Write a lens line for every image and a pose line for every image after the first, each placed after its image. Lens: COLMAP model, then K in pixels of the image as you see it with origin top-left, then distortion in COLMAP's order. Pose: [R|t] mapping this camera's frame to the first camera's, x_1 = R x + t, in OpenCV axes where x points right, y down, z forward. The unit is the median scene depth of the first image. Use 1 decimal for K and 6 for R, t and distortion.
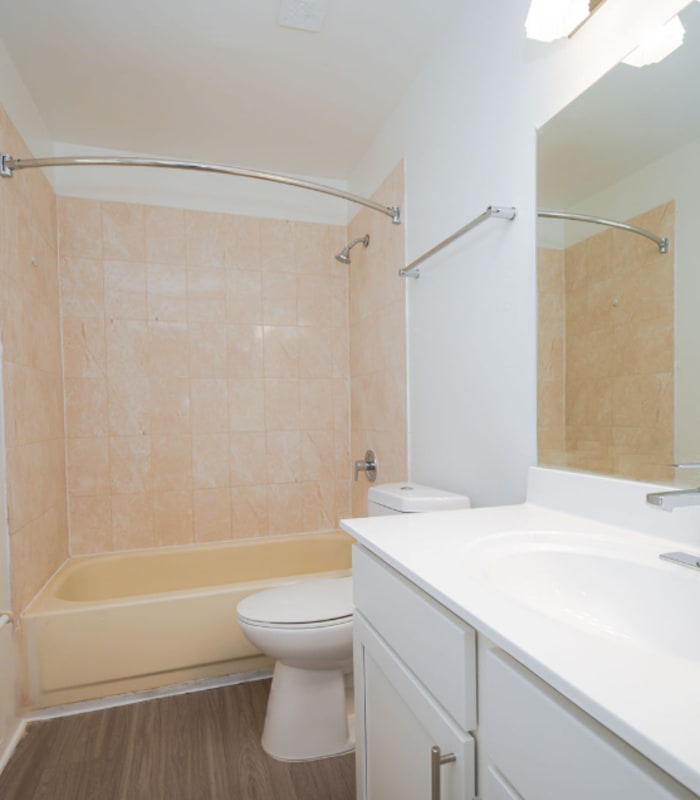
lens RADIAL K [[481.5, 0, 357.6], [0, 481.5, 415.4], [0, 0, 1]] dist [-0.013201, -0.002720]
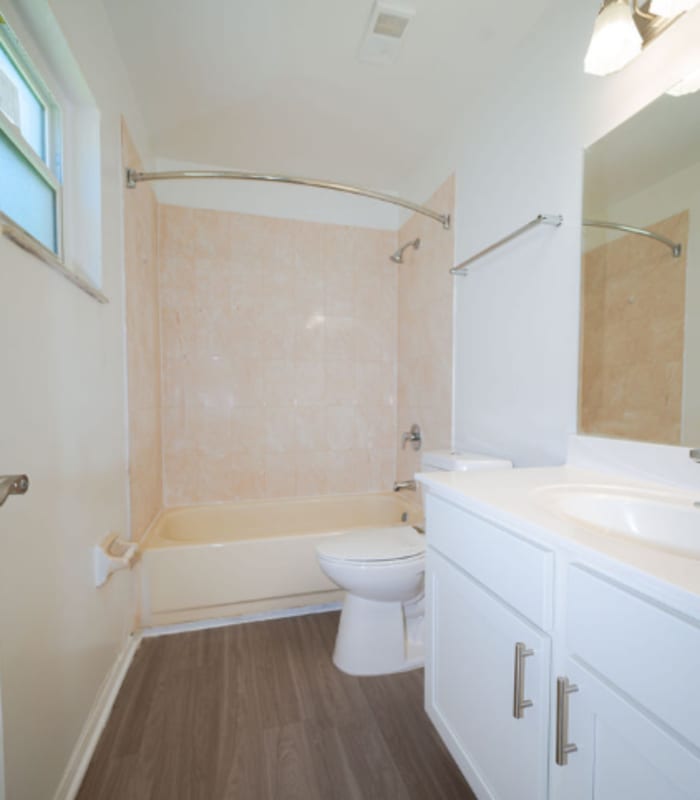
lens RADIAL K [[422.3, 0, 369.7], [0, 422.3, 403.6], [0, 0, 1]] dist [-0.014841, -0.000420]
pose [[0.999132, 0.019983, -0.036540, -0.053132], [-0.019536, 0.999731, 0.012535, 0.014044], [0.036781, -0.011810, 0.999254, -0.030305]]
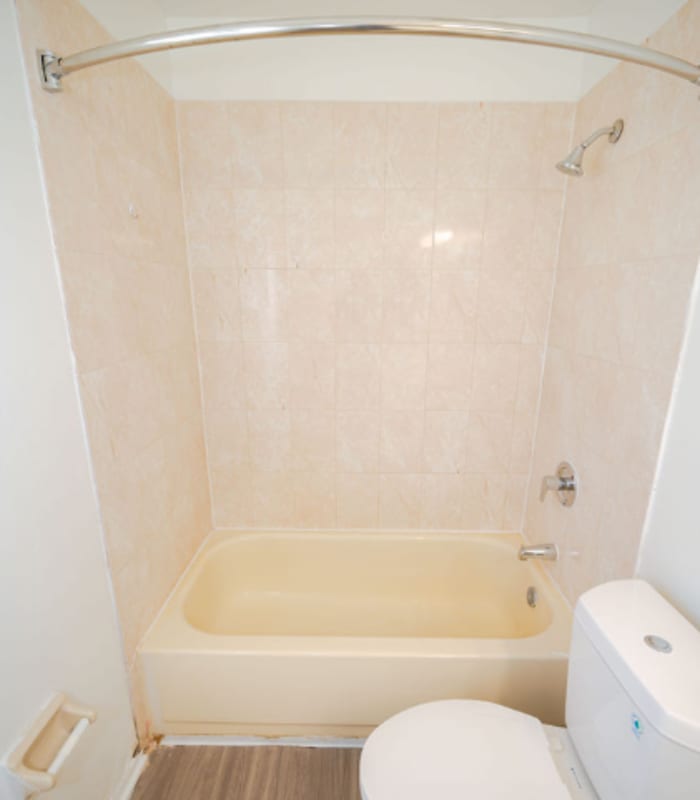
lens RADIAL K [[463.5, 0, 351.7], [0, 463.5, 428.4], [0, 0, 1]] dist [-0.000473, -0.000192]
pose [[0.938866, 0.118317, -0.323314, -0.062452], [-0.033554, 0.966069, 0.256097, -0.150570], [0.342644, -0.229592, 0.910979, 0.296124]]
